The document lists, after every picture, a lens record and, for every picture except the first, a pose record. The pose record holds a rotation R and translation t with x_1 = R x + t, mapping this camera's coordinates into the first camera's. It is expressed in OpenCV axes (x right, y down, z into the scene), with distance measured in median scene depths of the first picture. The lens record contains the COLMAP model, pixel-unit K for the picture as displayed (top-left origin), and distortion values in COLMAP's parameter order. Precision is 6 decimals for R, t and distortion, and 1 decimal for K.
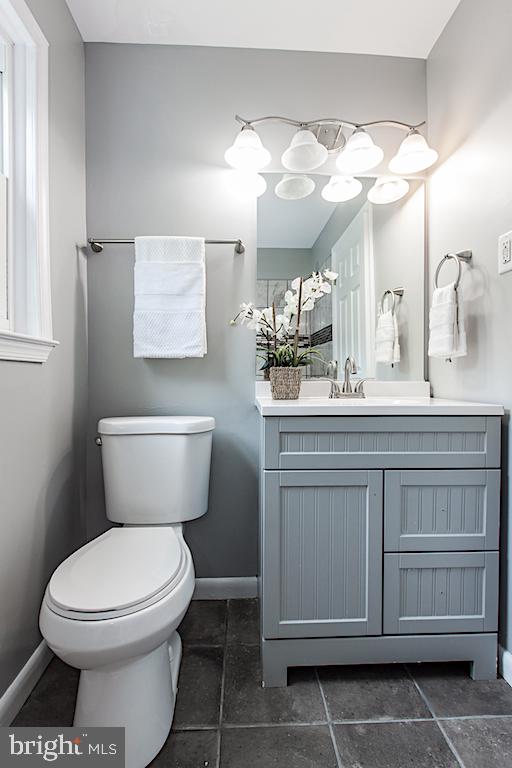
lens RADIAL K [[358.8, 0, 255.8], [0, 358.8, 373.3], [0, 0, 1]] dist [0.000857, 0.000132]
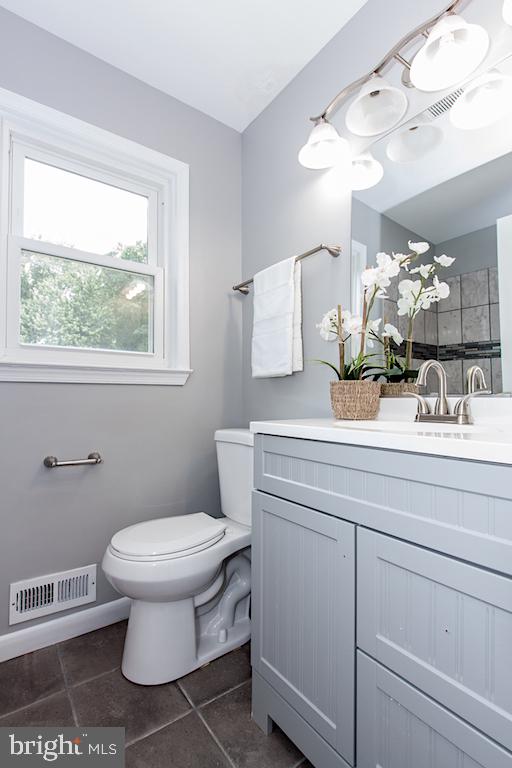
lens RADIAL K [[370.2, 0, 256.0], [0, 370.2, 384.0], [0, 0, 1]] dist [-0.000652, 0.000320]
pose [[0.547828, -0.036669, -0.835787, 0.799677], [0.015289, 0.999311, -0.033822, 0.018433], [0.836451, 0.005750, 0.548011, 0.420921]]
